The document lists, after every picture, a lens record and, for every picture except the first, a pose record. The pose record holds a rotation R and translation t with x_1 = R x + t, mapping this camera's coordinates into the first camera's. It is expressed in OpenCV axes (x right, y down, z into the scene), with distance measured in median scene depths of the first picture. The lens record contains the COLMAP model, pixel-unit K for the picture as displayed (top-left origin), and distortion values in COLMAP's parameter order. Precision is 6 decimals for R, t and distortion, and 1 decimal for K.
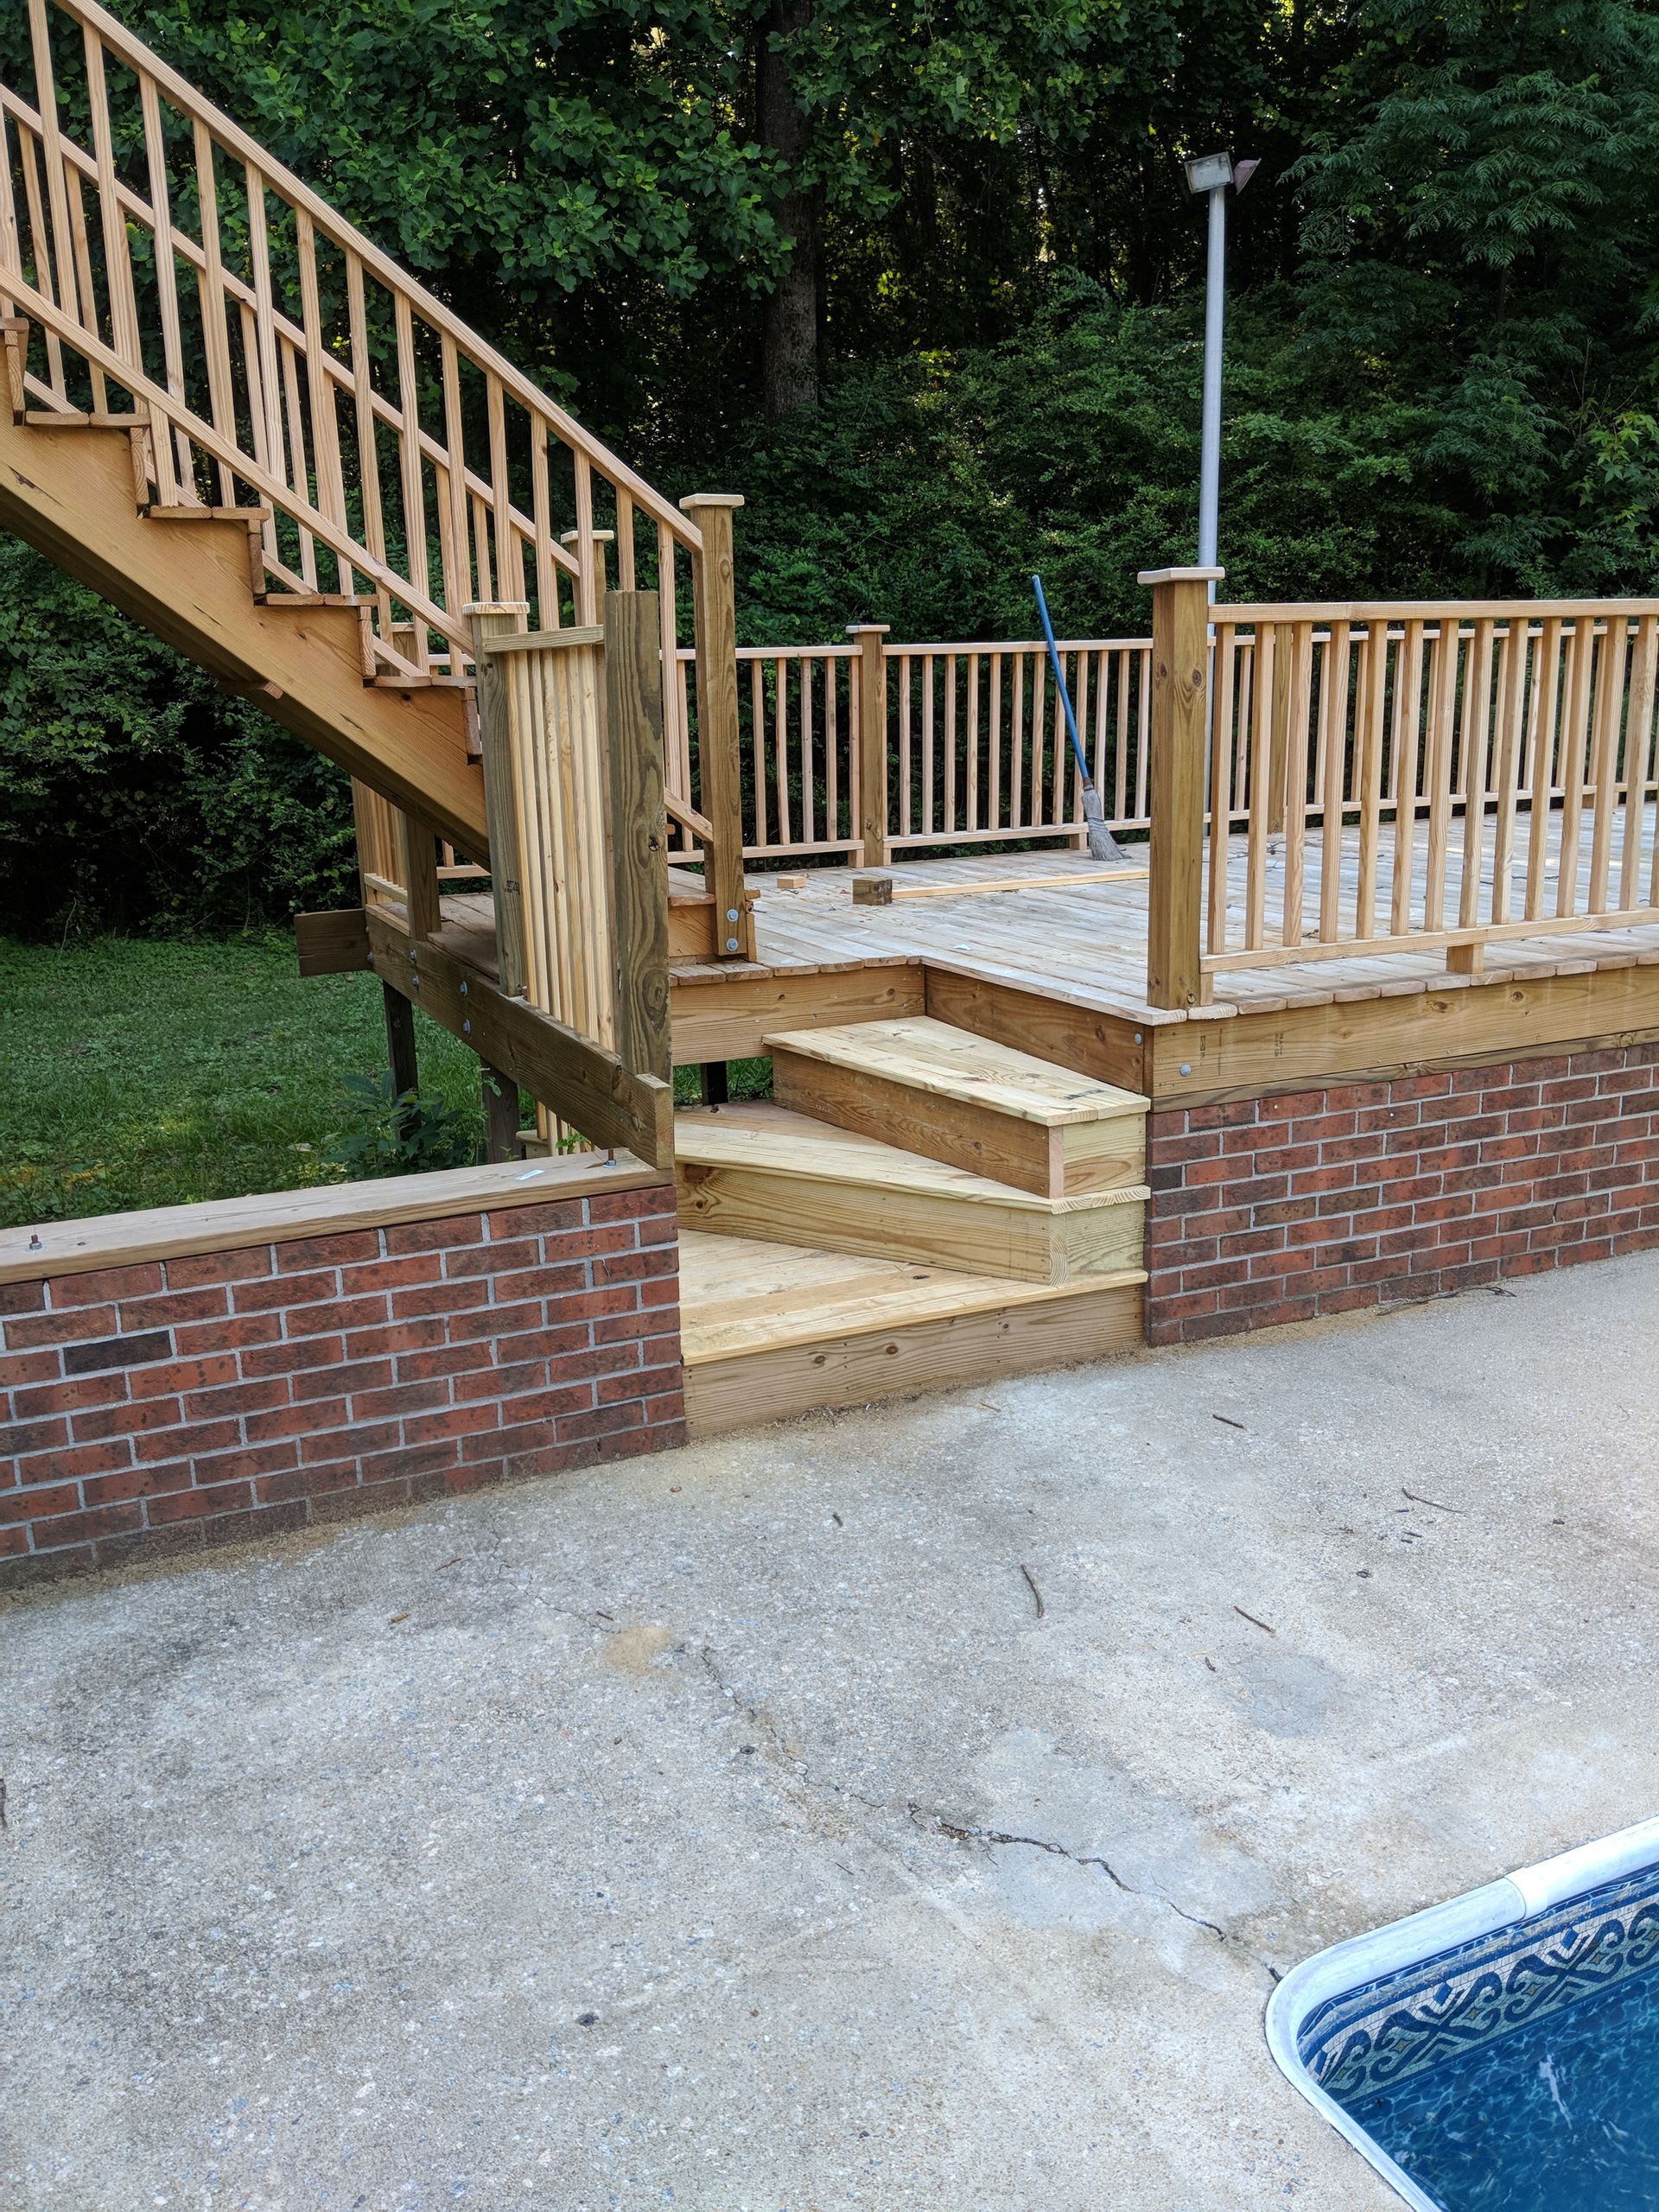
lens RADIAL K [[1810.9, 0, 832.2], [0, 1810.9, 1120.5], [0, 0, 1]] dist [0.037963, -0.066199]
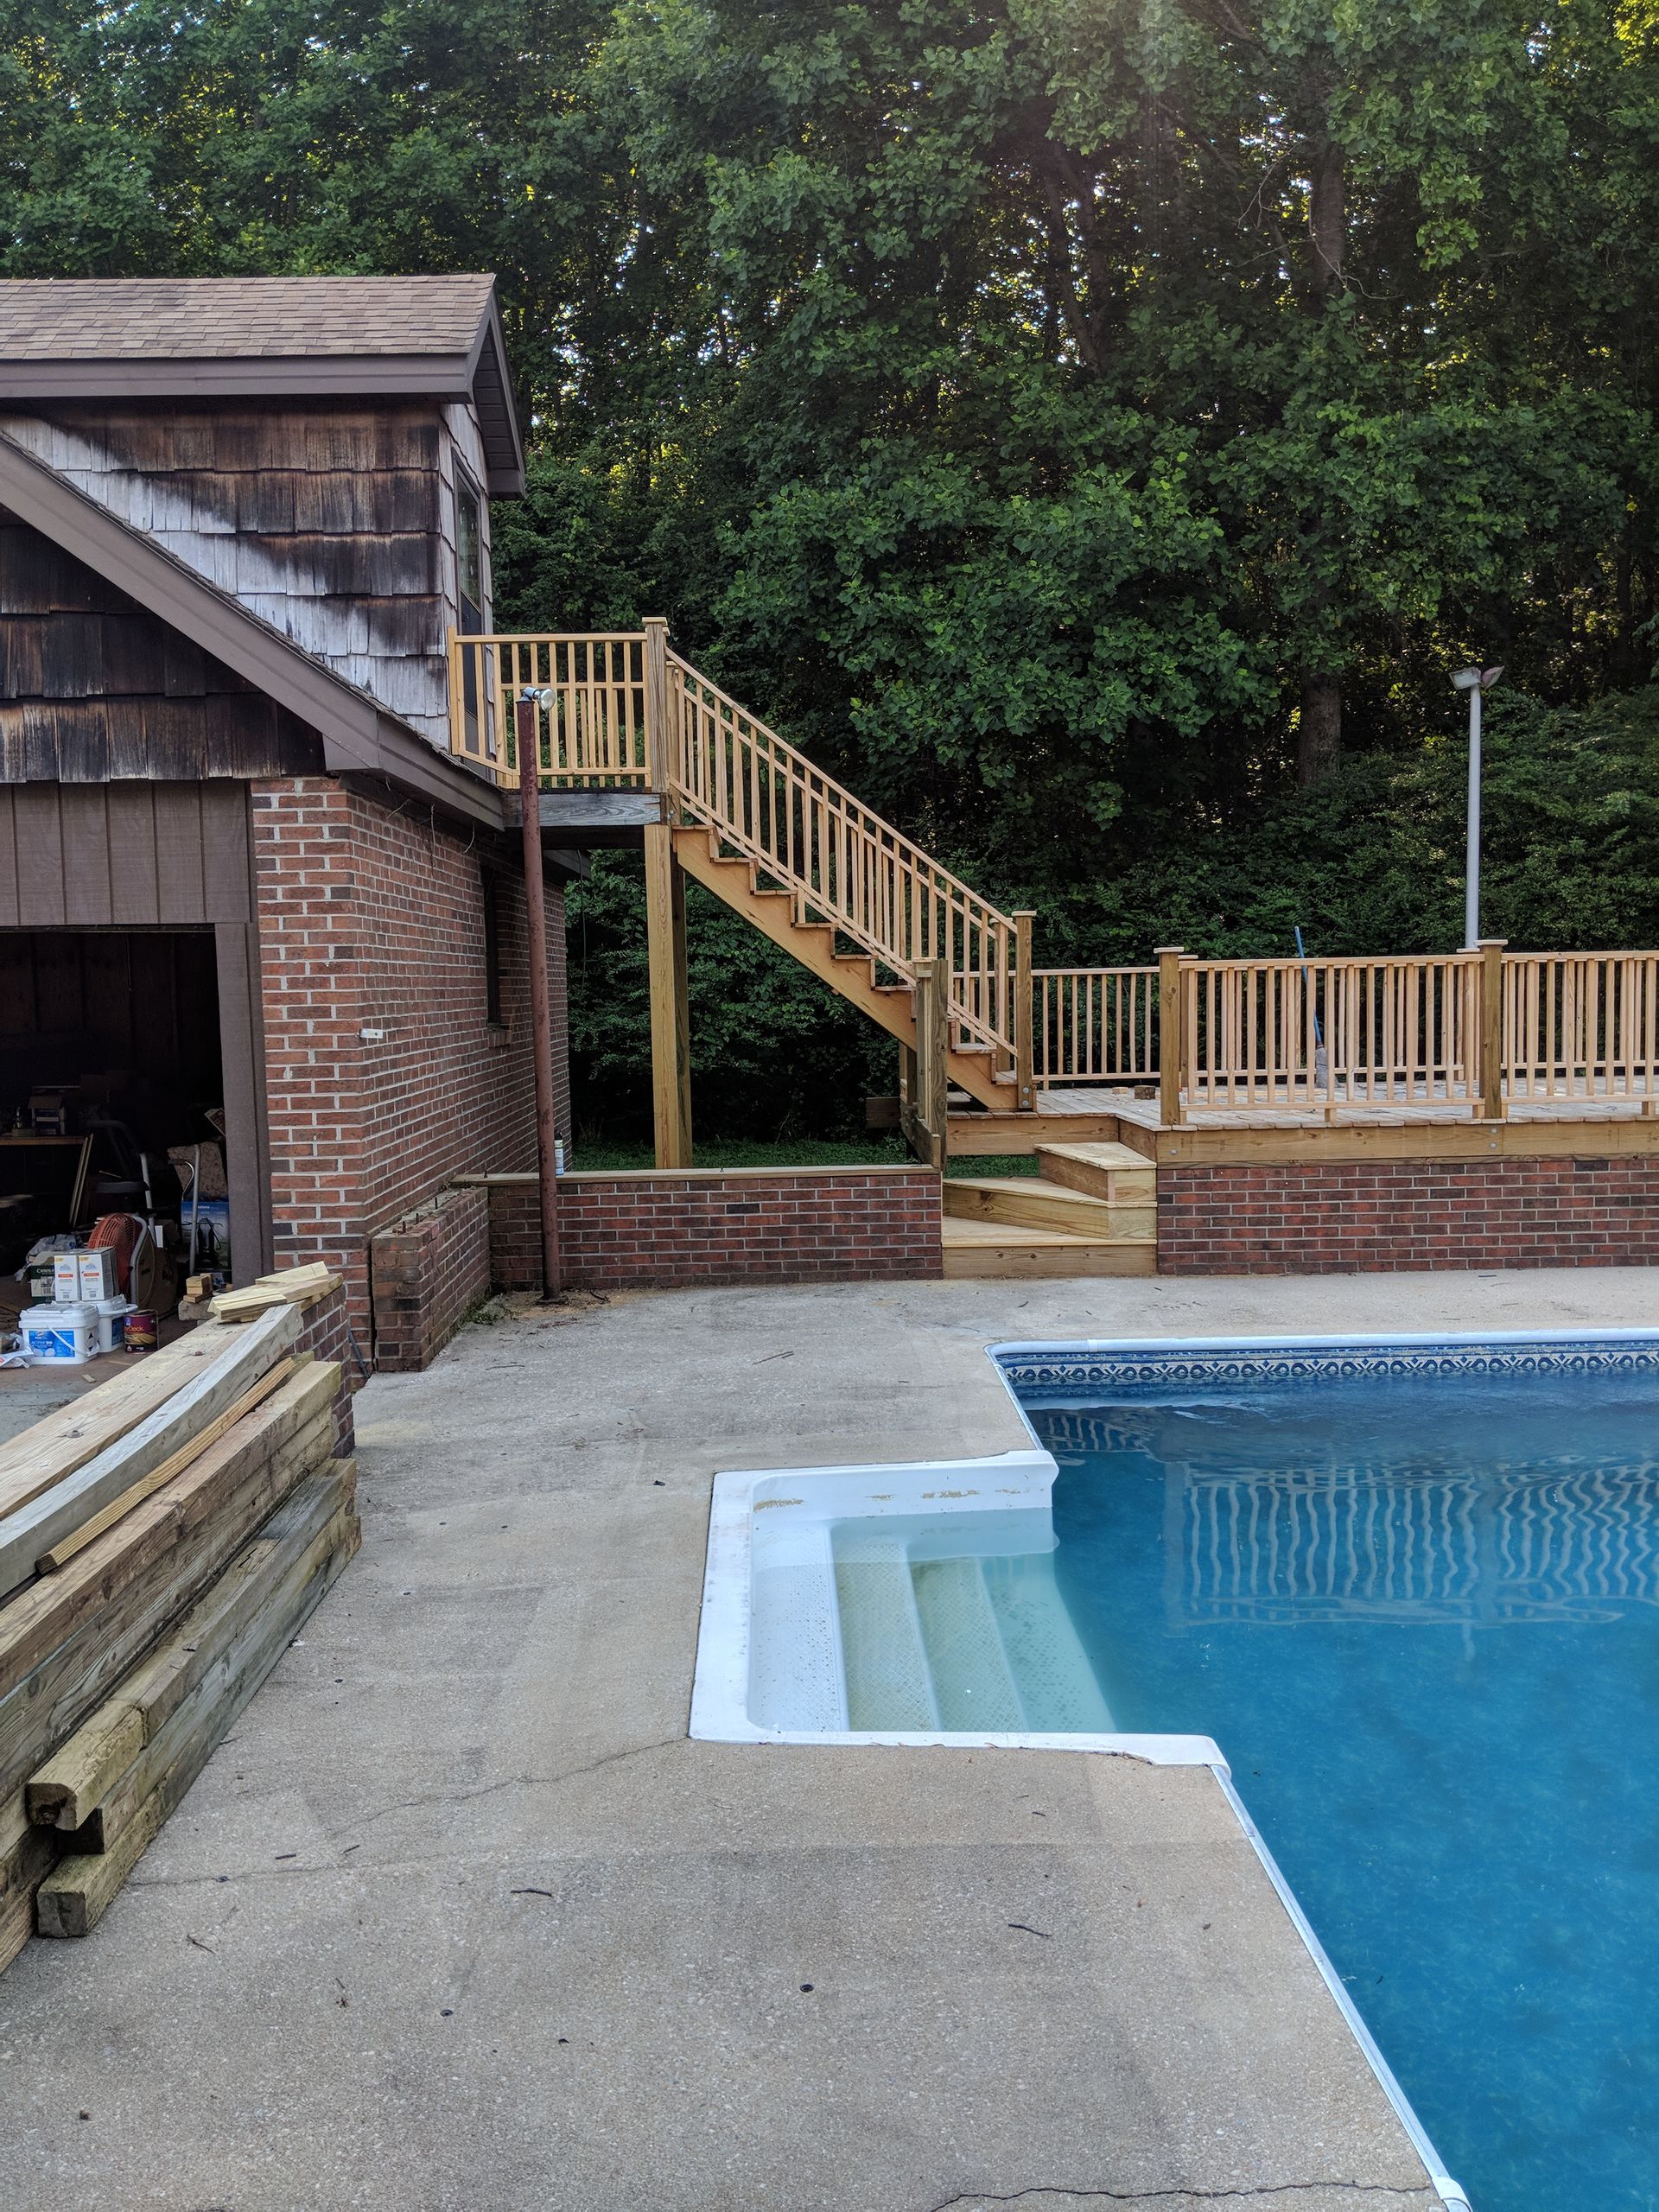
lens RADIAL K [[1810.9, 0, 826.7], [0, 1810.9, 1106.2], [0, 0, 1]] dist [0.037963, -0.066199]
pose [[0.922639, 0.033693, -0.384191, 0.592542], [-0.095432, 0.985142, -0.142785, 0.253839], [0.373672, 0.168403, 0.912146, -1.149295]]
